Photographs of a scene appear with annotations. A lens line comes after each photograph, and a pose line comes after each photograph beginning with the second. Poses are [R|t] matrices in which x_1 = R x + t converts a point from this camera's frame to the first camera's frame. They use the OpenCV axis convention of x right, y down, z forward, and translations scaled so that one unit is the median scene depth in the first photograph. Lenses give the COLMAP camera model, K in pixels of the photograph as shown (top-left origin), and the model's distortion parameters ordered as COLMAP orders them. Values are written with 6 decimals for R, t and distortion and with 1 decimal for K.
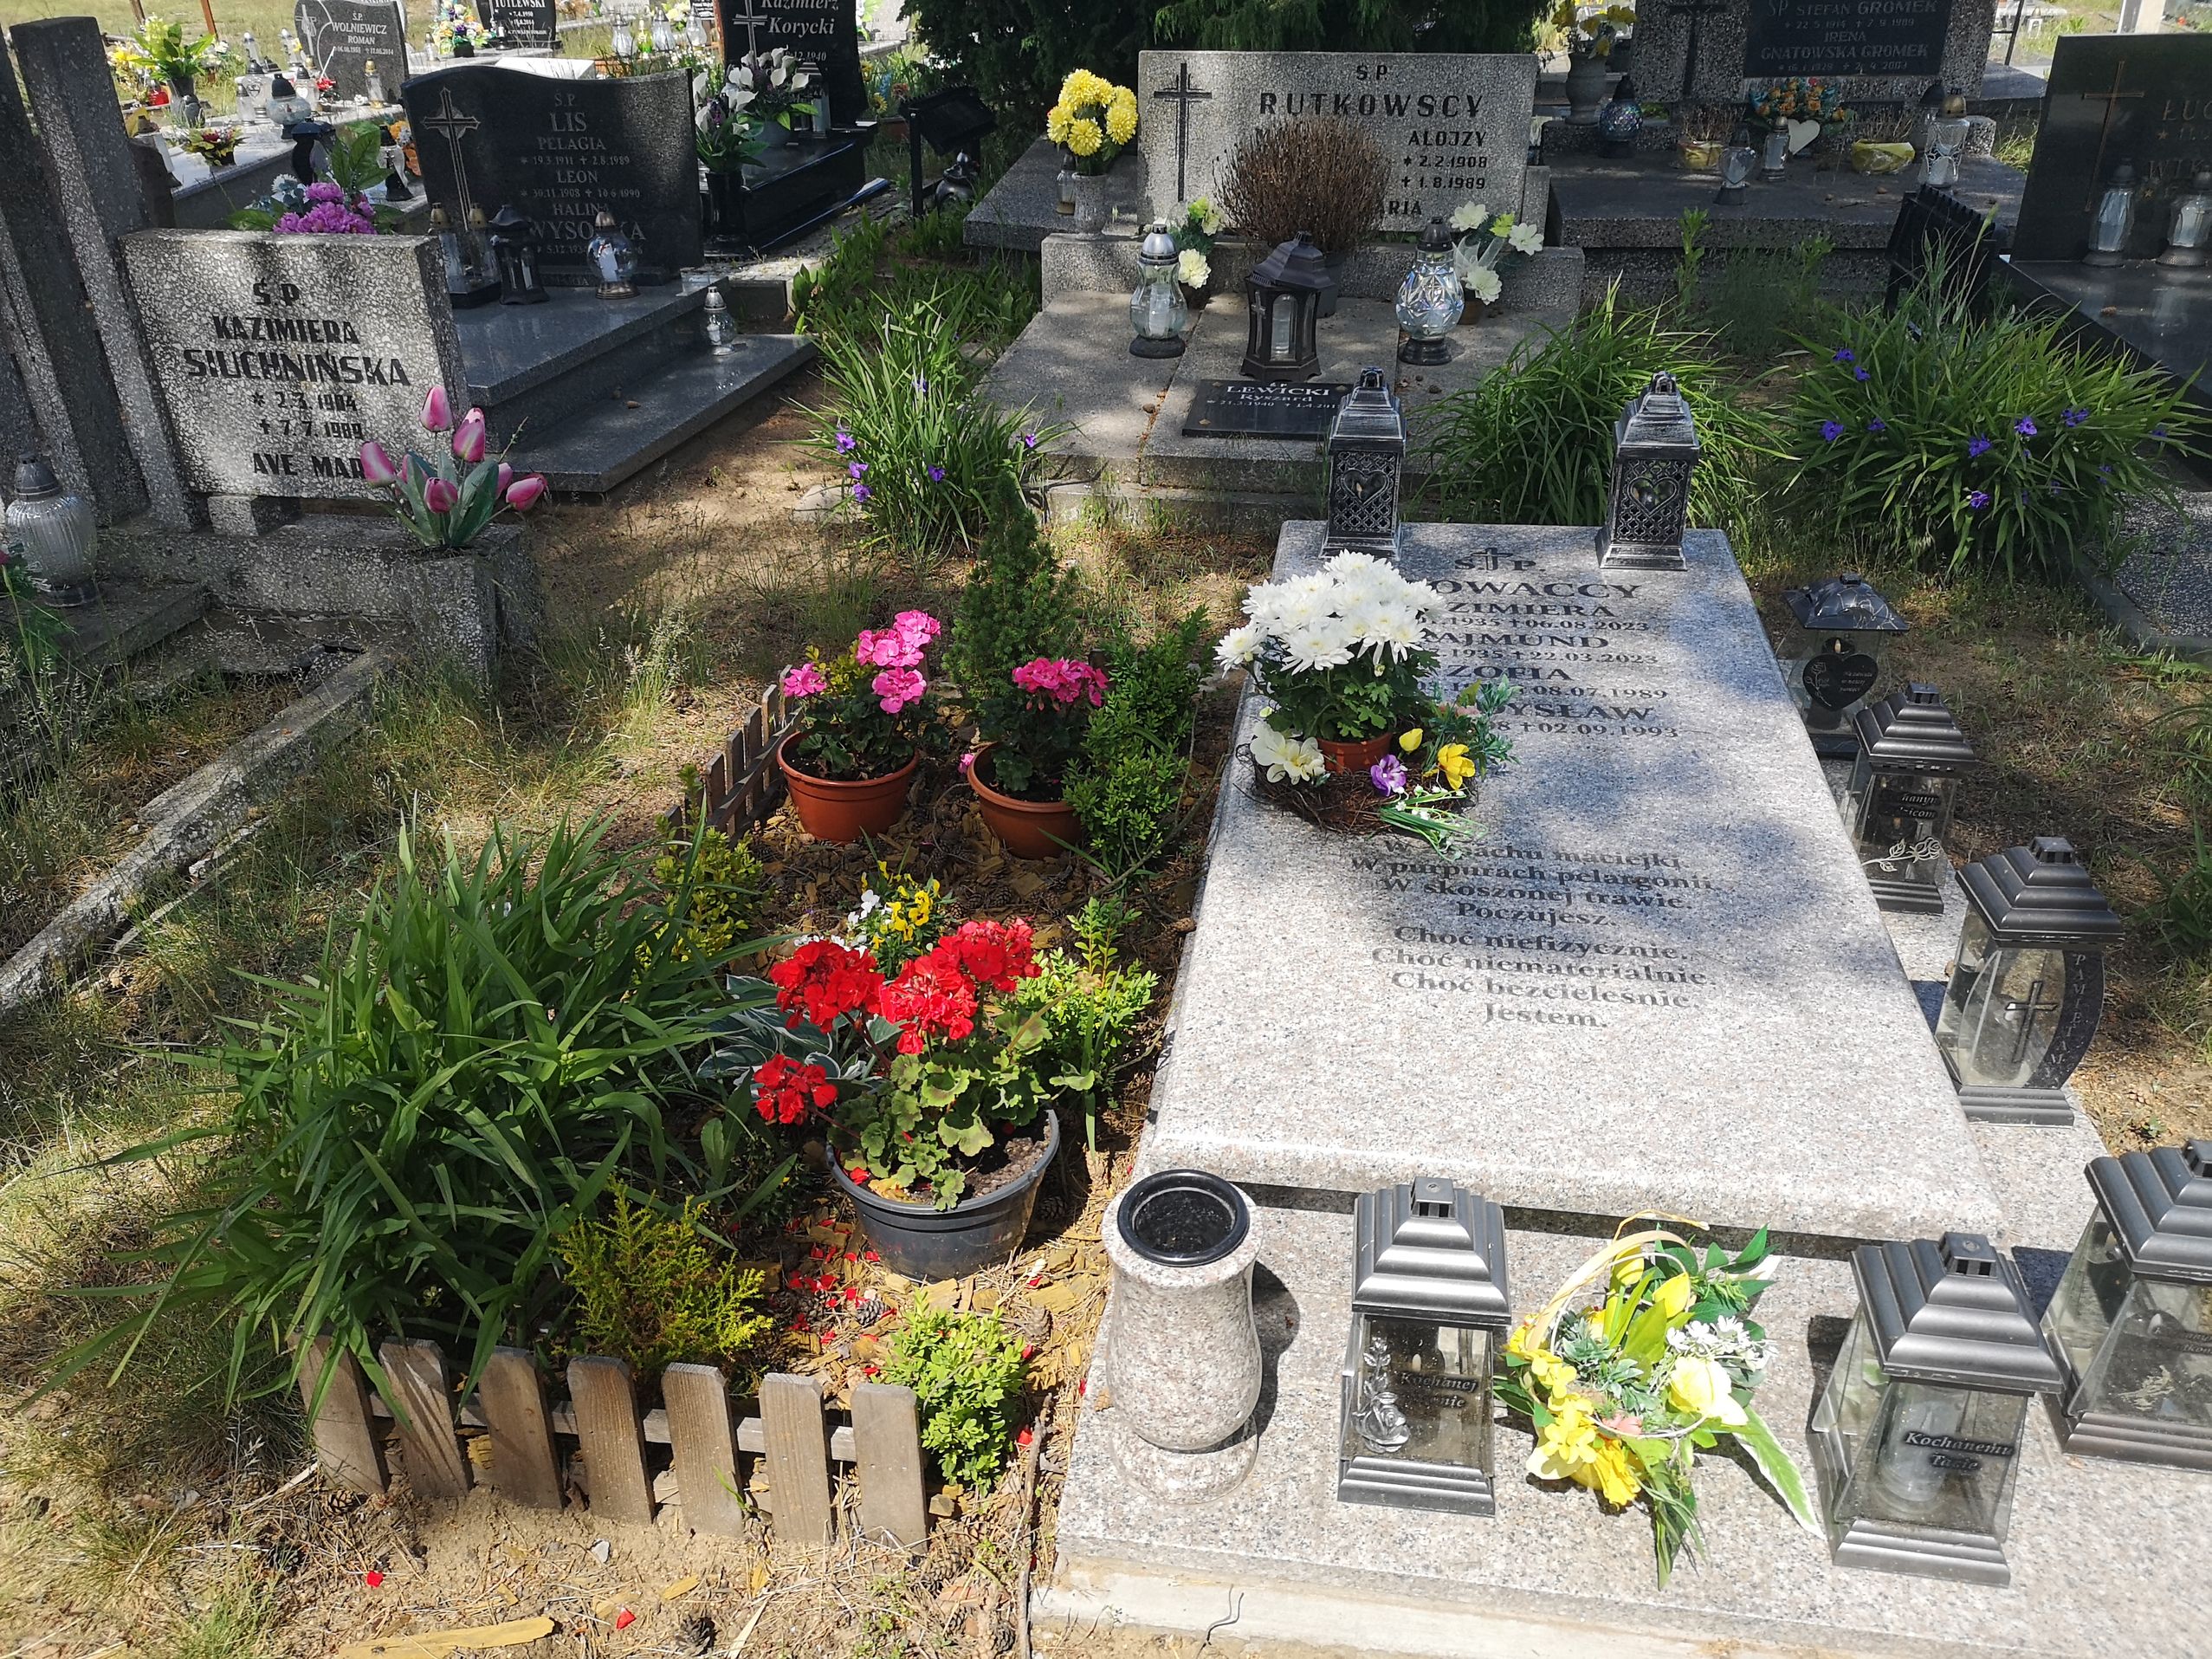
lens RADIAL K [[1723.5, 0, 1106.0], [0, 1723.5, 829.5], [0, 0, 1]] dist [0.031077, -0.009234]
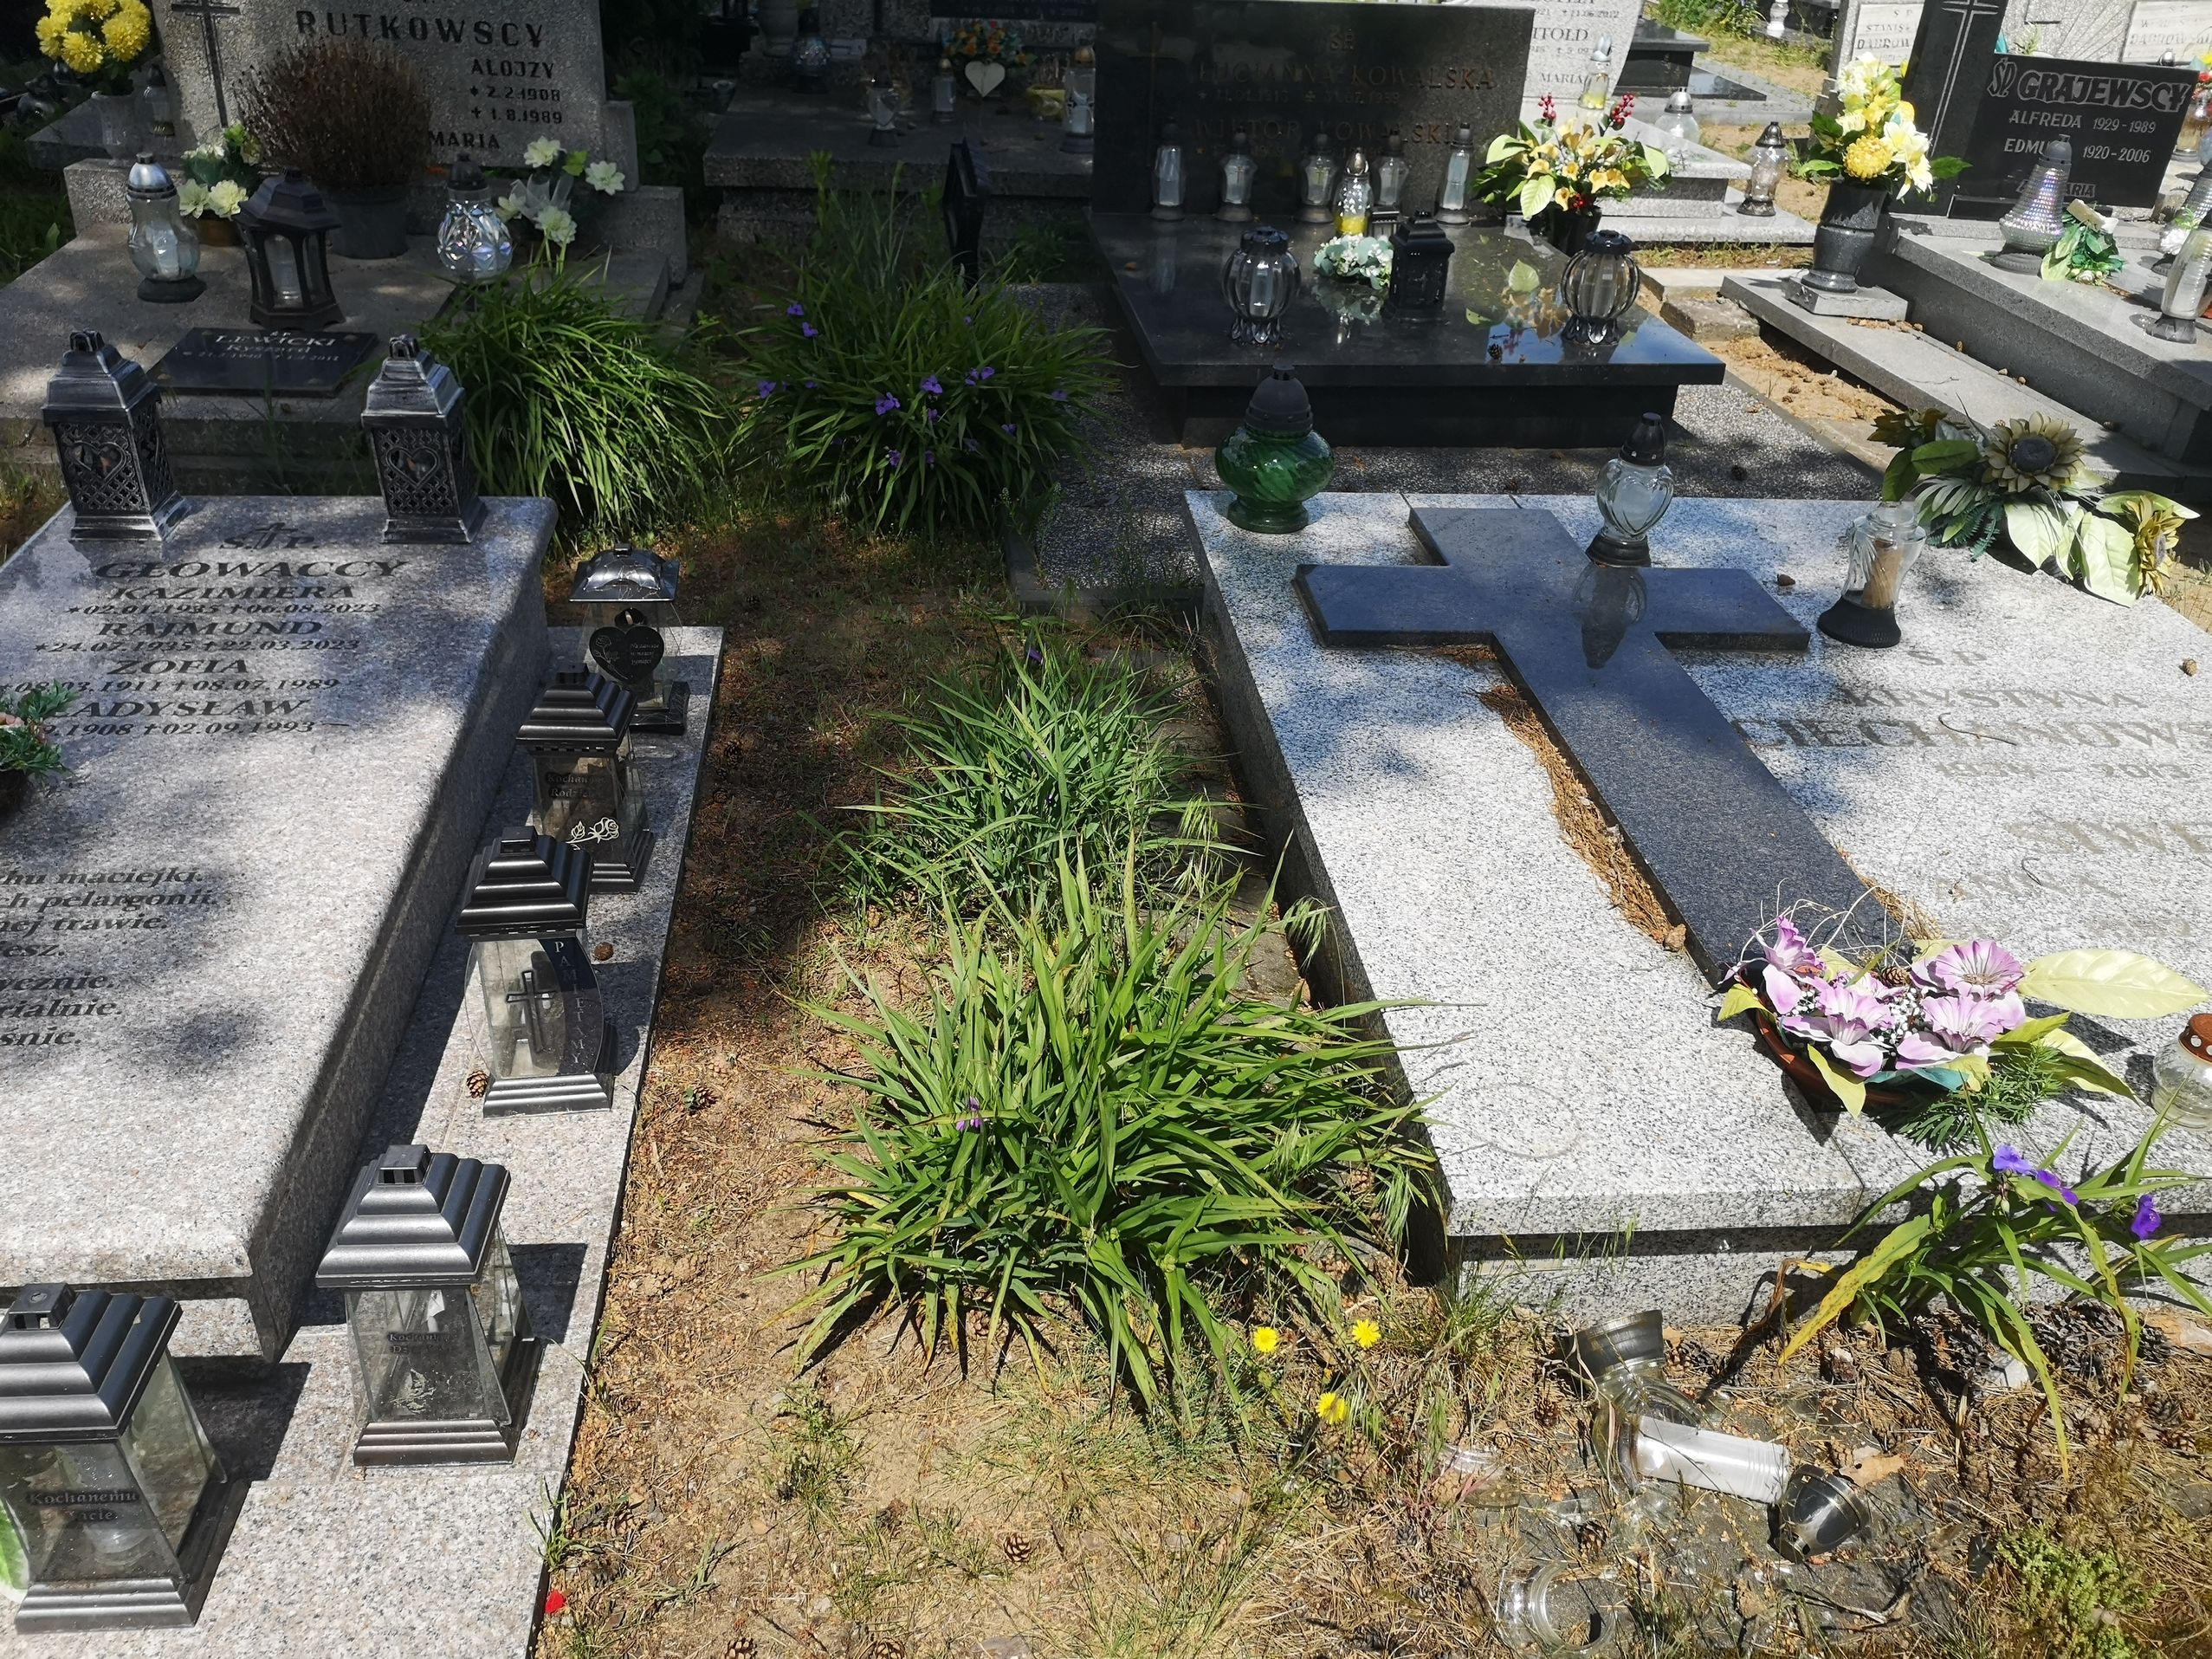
lens RADIAL K [[1772.1, 0, 1106.0], [0, 1772.1, 829.5], [0, 0, 1]] dist [0.004043, -0.010325]
pose [[0.965076, -0.071382, 0.252059, 0.237623], [0.062880, 0.997152, 0.041635, -0.005994], [-0.254313, -0.024331, 0.966816, -0.023923]]
